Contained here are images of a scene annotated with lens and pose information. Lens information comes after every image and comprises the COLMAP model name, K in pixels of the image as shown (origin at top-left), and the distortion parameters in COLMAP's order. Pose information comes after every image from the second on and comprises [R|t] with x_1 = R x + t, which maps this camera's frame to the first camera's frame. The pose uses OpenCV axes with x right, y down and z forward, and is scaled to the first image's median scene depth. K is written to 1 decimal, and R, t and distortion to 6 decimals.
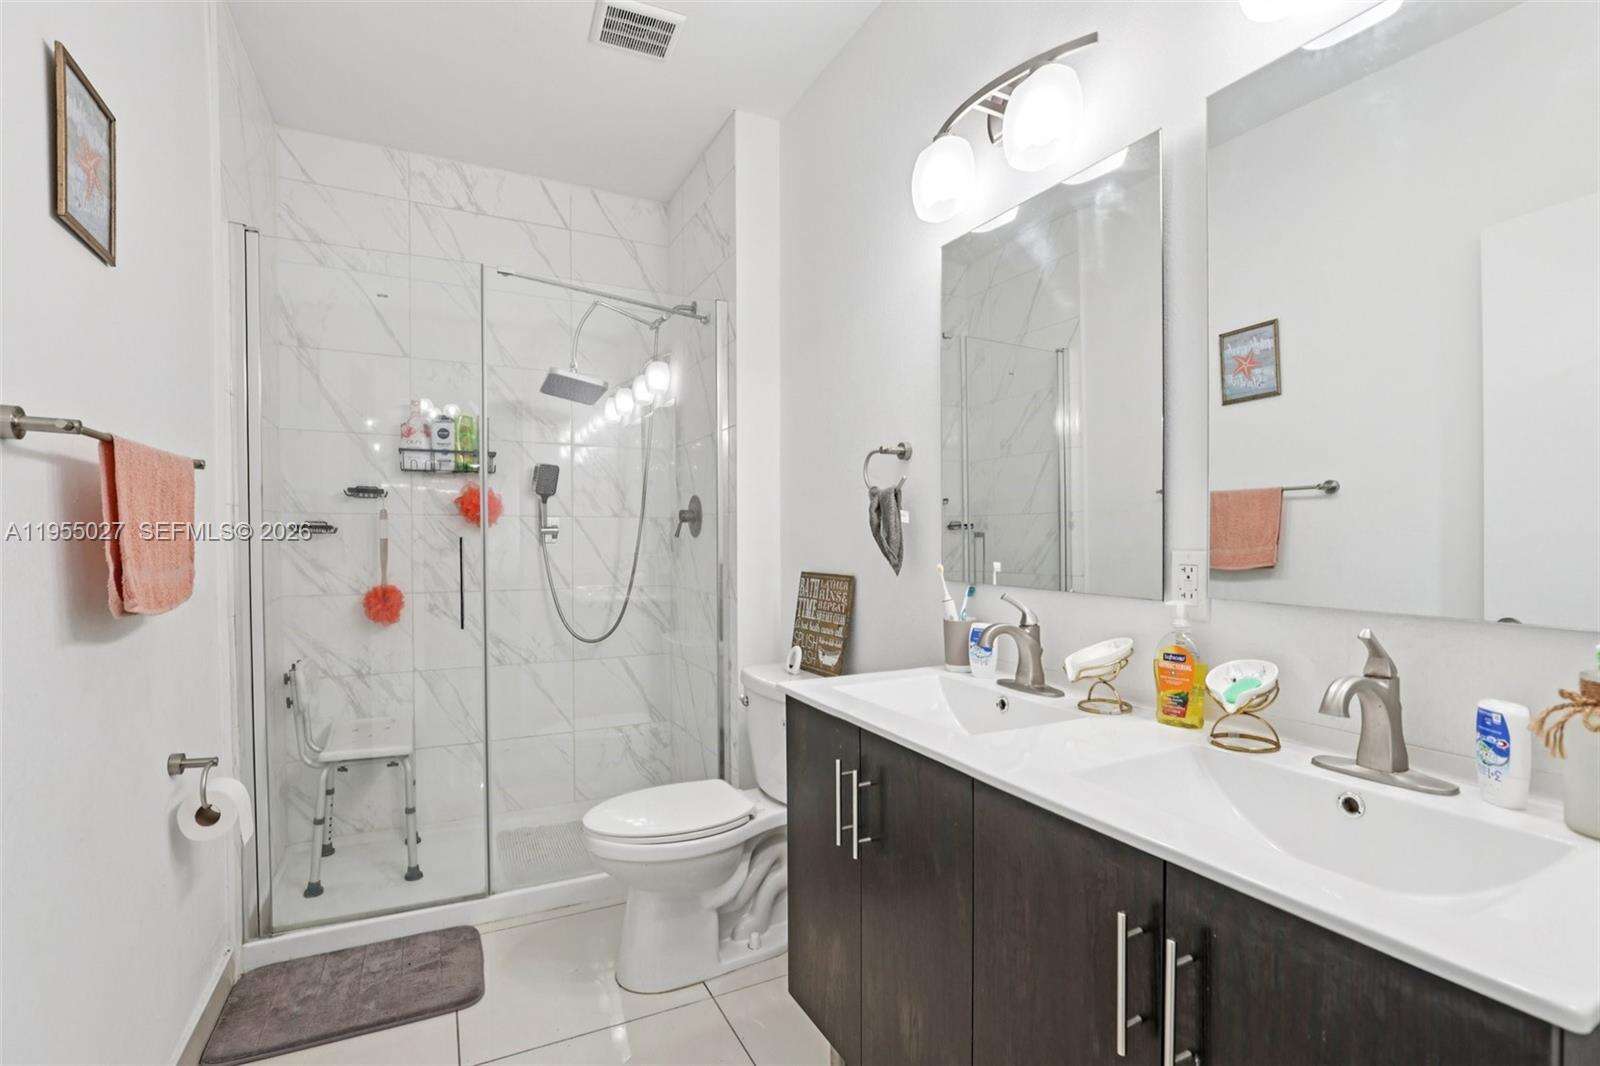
lens RADIAL K [[743.9, 0, 806.3], [0, 743.9, 542.4], [0, 0, 1]] dist [-0.039581, 0.008624]
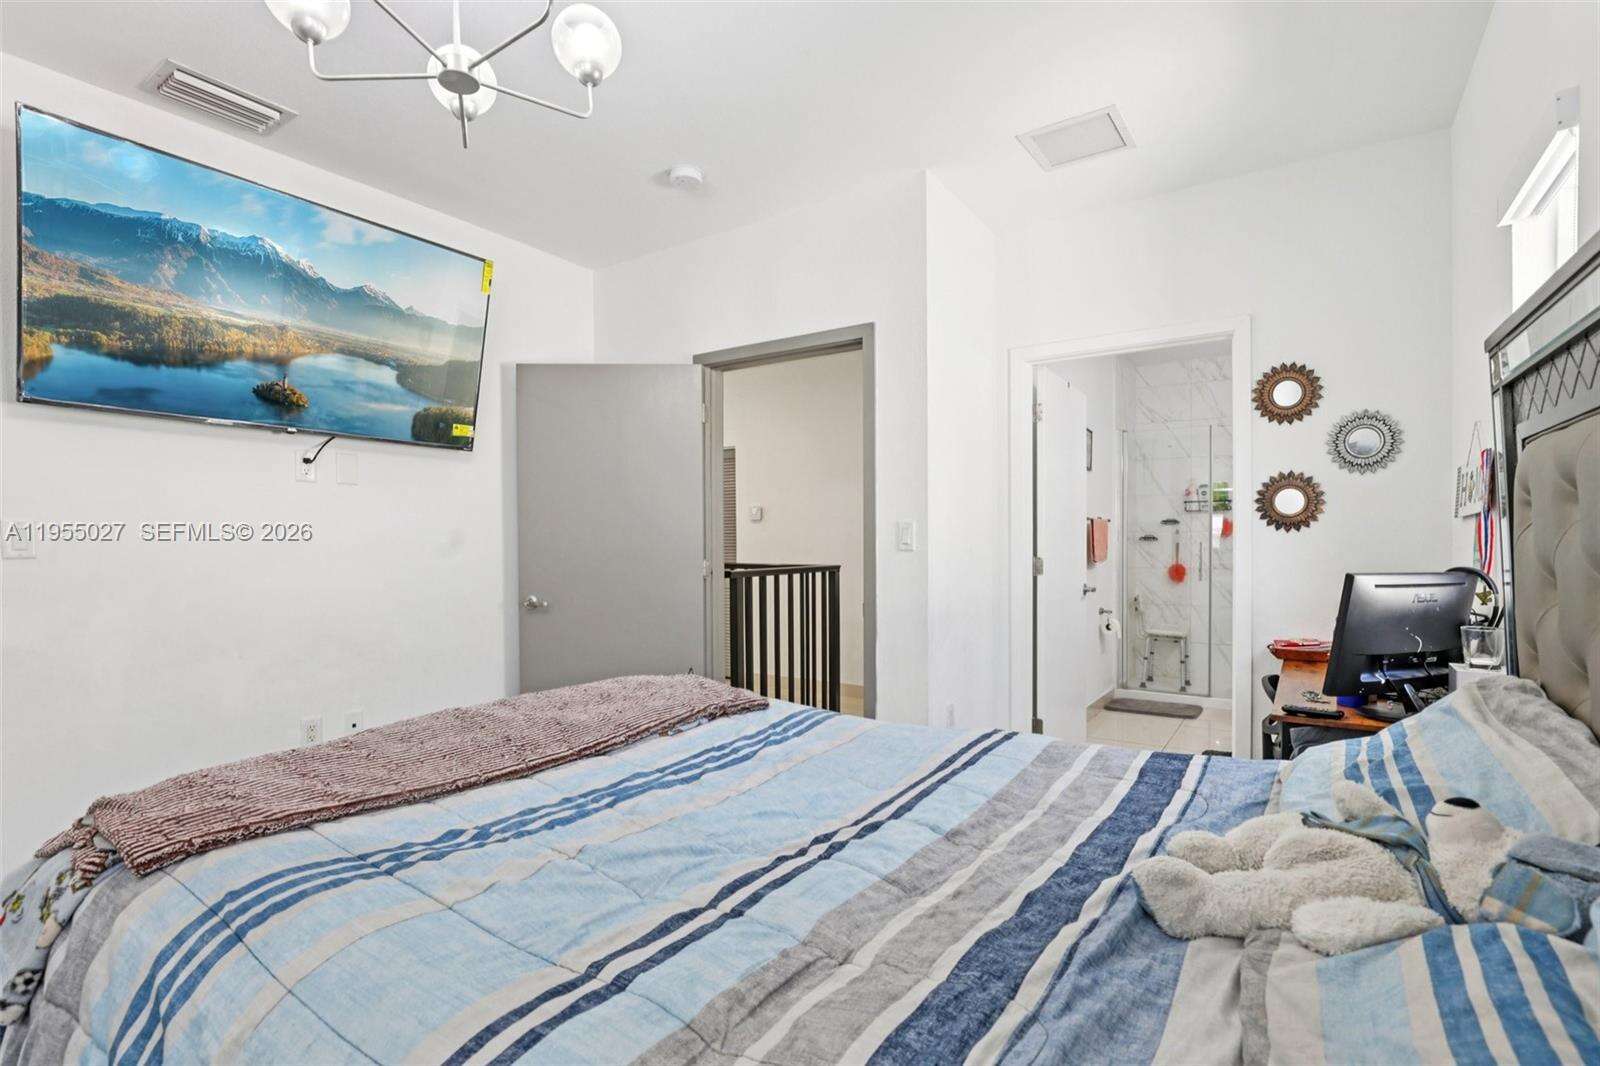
lens RADIAL K [[743.9, 0, 806.3], [0, 743.9, 542.4], [0, 0, 1]] dist [-0.039581, 0.008624]
pose [[0.478003, 0.004924, -0.878344, 0.994870], [-0.012488, 0.999921, -0.001191, 0.011583], [0.878269, 0.011538, 0.478027, -1.233393]]
